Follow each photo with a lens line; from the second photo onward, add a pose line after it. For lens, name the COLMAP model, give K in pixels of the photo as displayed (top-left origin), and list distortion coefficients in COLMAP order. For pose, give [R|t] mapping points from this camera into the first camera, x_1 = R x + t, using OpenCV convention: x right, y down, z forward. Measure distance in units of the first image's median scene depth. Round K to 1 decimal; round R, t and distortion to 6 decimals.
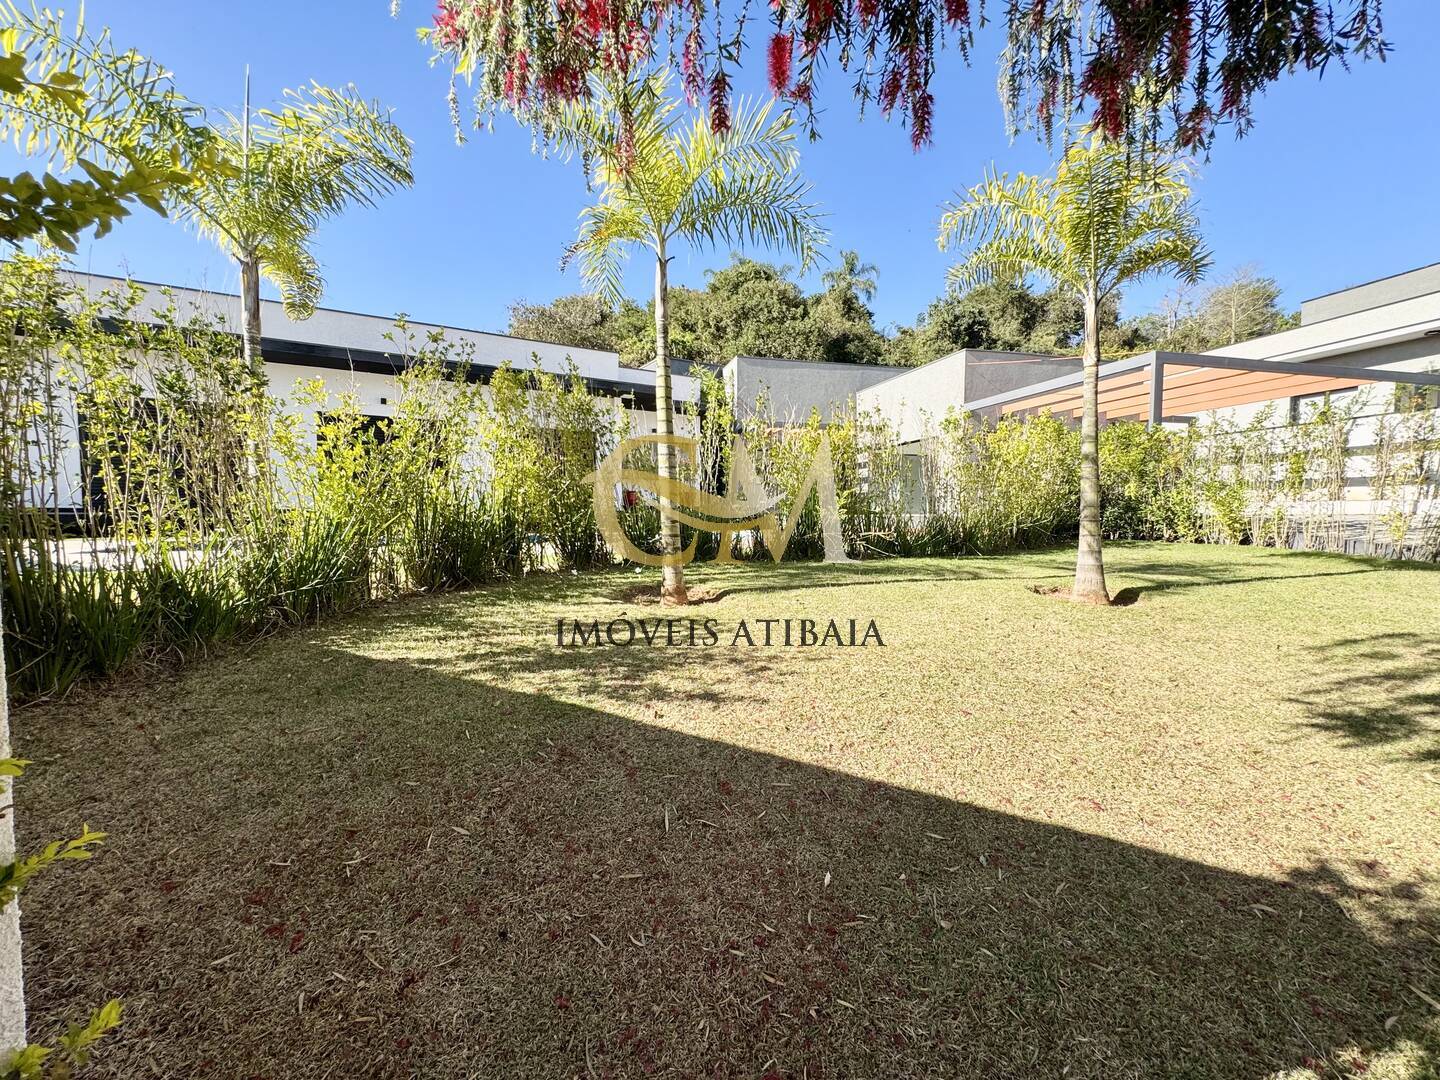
lens RADIAL K [[579.0, 0, 723.4], [0, 579.0, 538.2], [0, 0, 1]] dist [-0.000533, -0.000130]
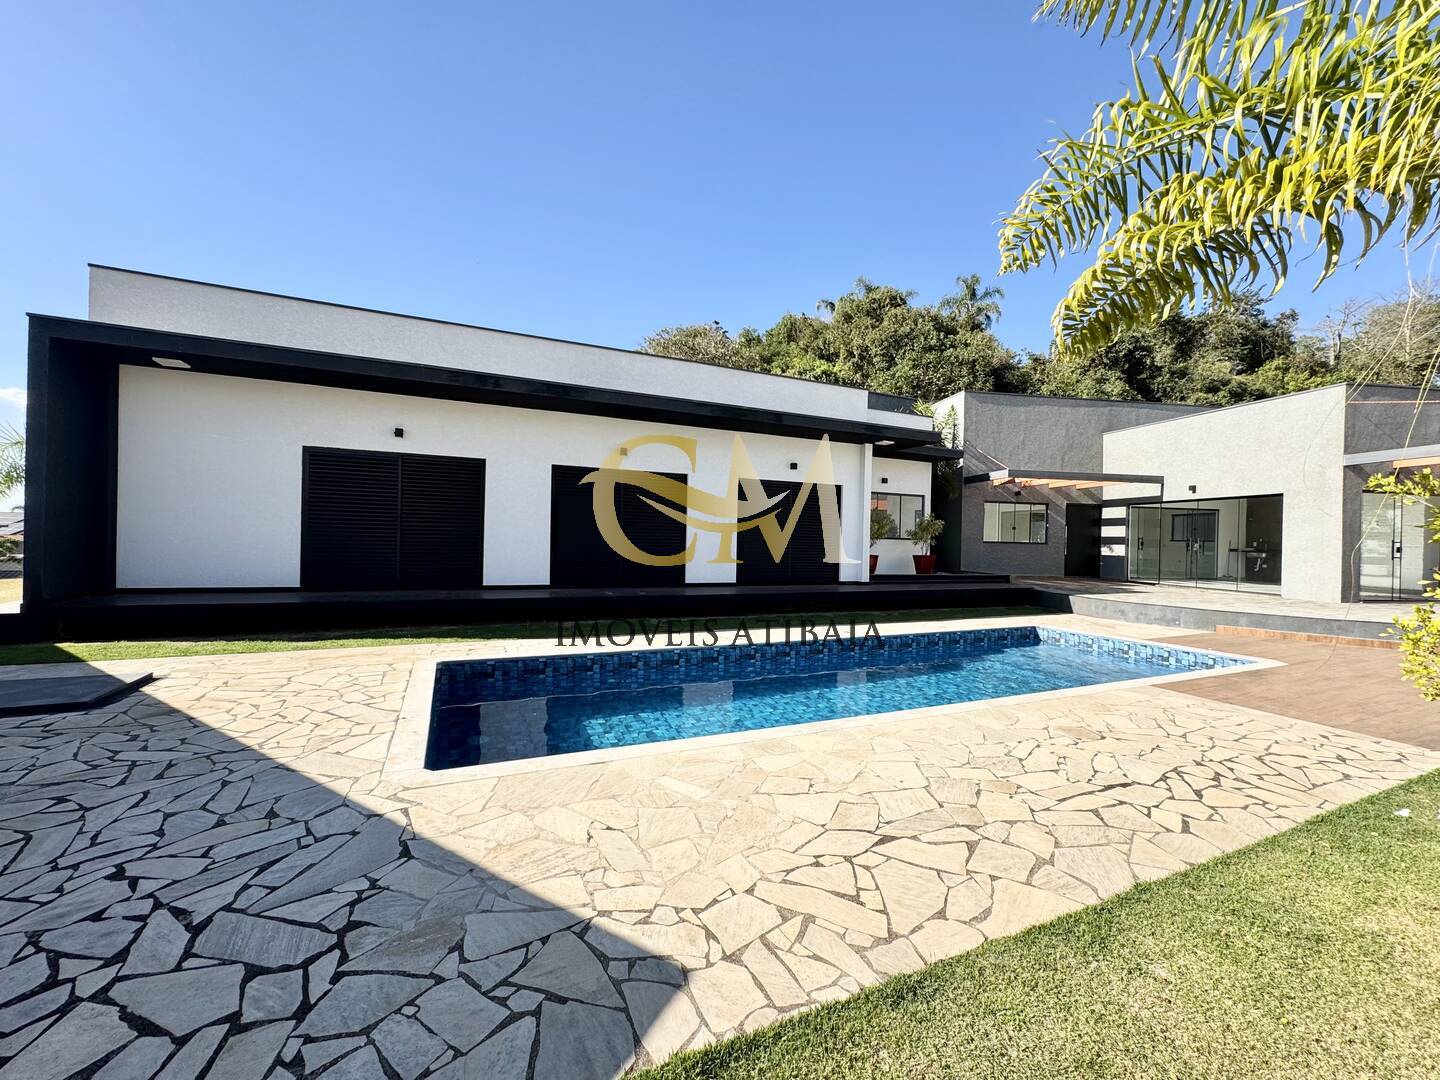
lens RADIAL K [[579.0, 0, 716.0], [0, 579.0, 538.8], [0, 0, 1]] dist [-0.000533, -0.000130]
pose [[0.992311, 0.026512, -0.120893, -0.092235], [-0.031881, 0.998579, -0.042695, -0.021146], [0.119590, 0.046221, 0.991747, 0.053504]]
